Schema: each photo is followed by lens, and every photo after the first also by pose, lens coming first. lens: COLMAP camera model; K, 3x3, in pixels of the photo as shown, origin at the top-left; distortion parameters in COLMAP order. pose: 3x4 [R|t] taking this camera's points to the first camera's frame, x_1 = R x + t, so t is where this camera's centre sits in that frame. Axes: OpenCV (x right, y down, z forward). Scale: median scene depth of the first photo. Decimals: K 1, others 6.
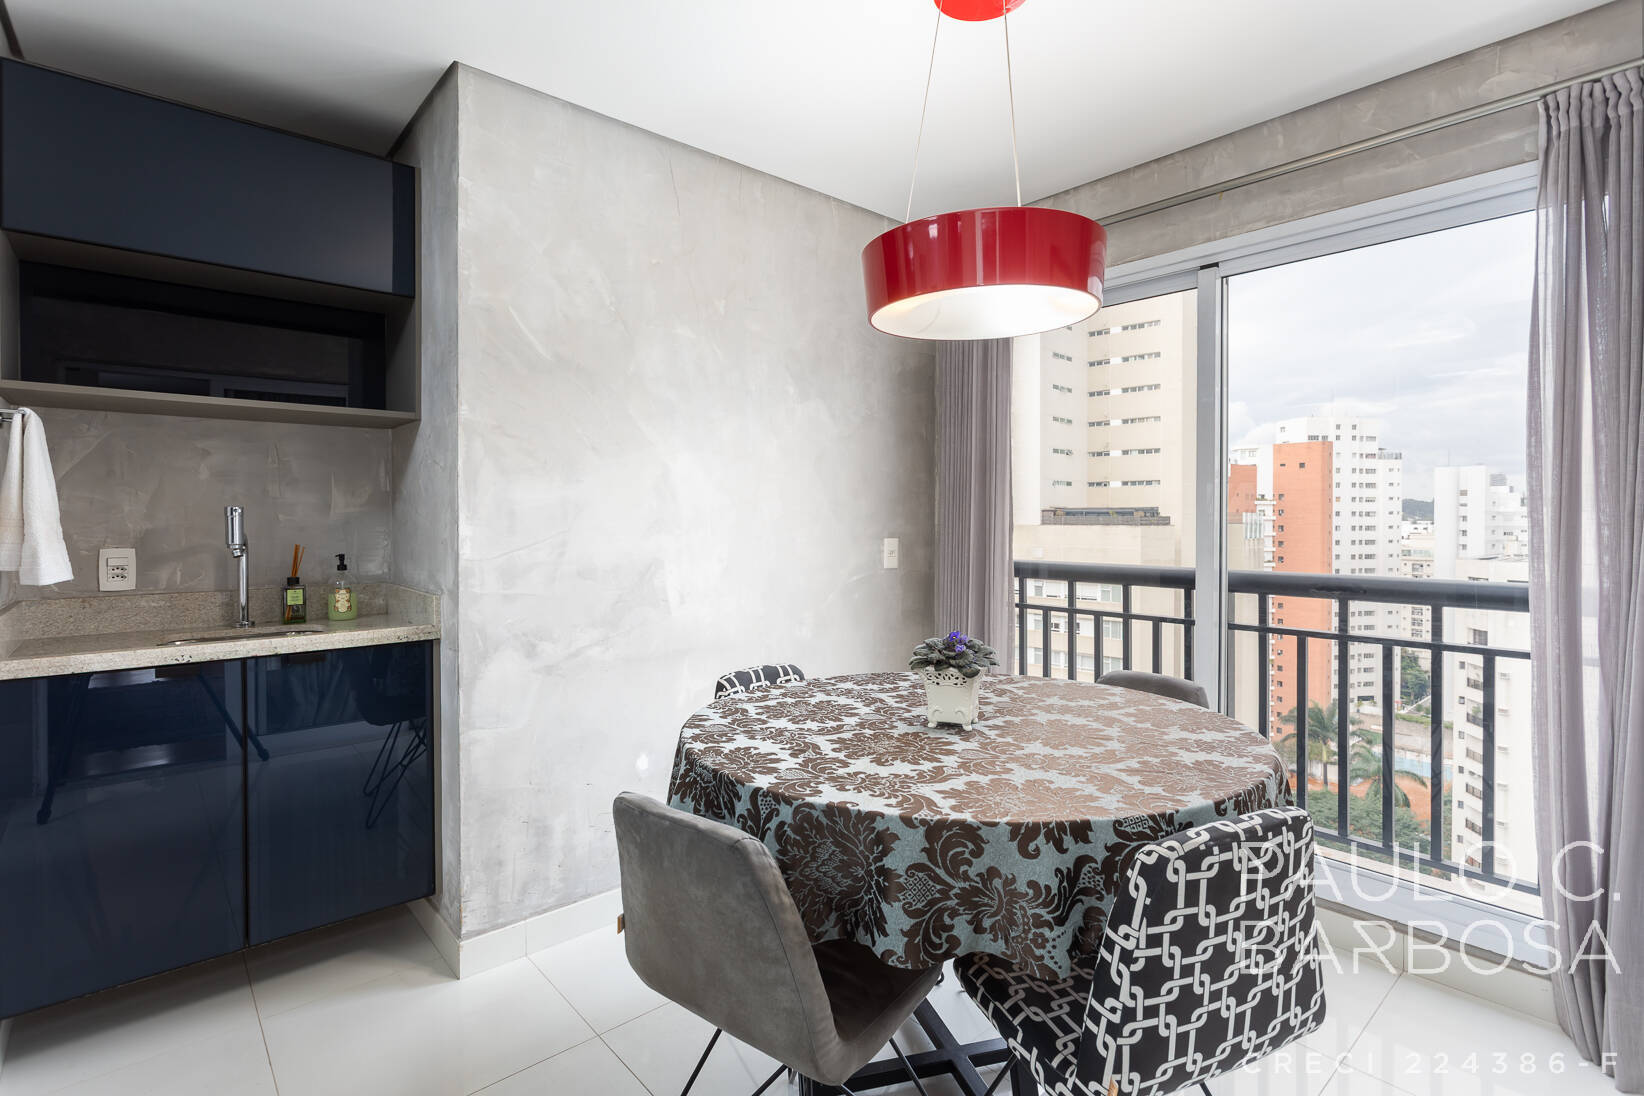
lens RADIAL K [[789.8, 0, 823.2], [0, 789.8, 527.1], [0, 0, 1]] dist [-0.009760, 0.000428]
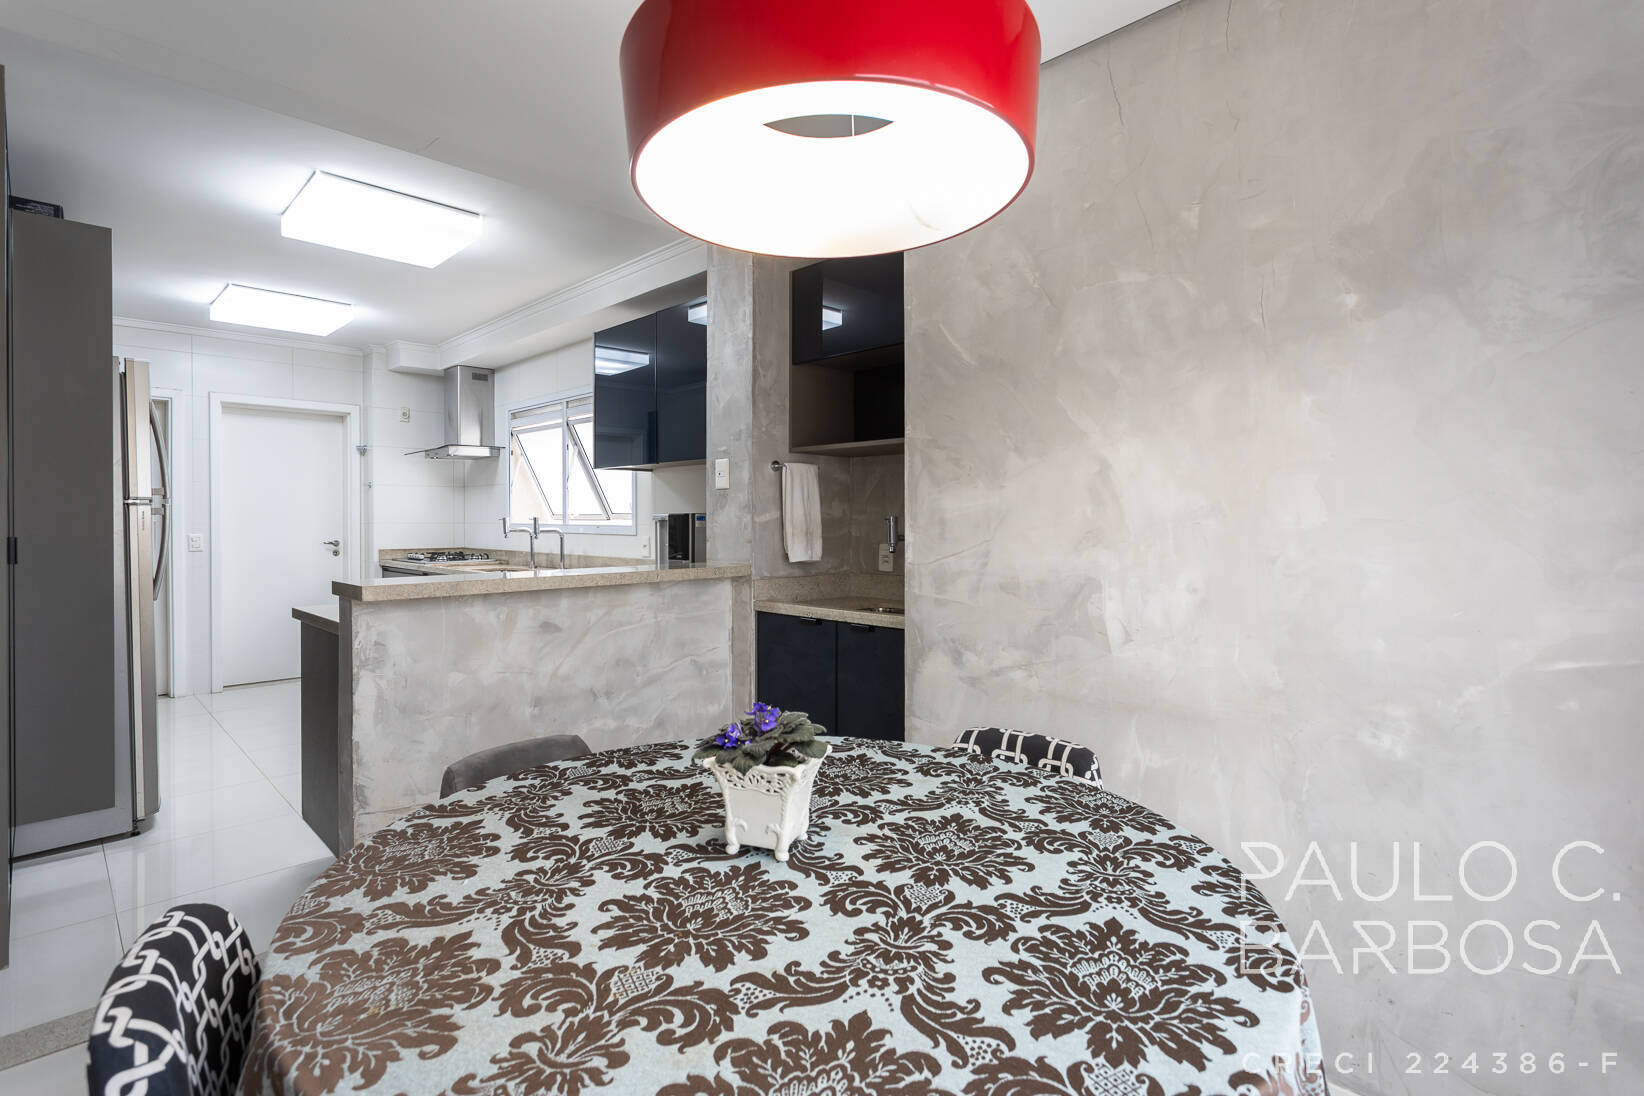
lens RADIAL K [[789.8, 0, 823.2], [0, 789.8, 527.1], [0, 0, 1]] dist [-0.009760, 0.000428]
pose [[0.065732, 0.008008, -0.997805, 0.623954], [-0.013251, 0.999887, 0.007152, -0.015348], [0.997749, 0.012752, 0.065830, 0.757620]]
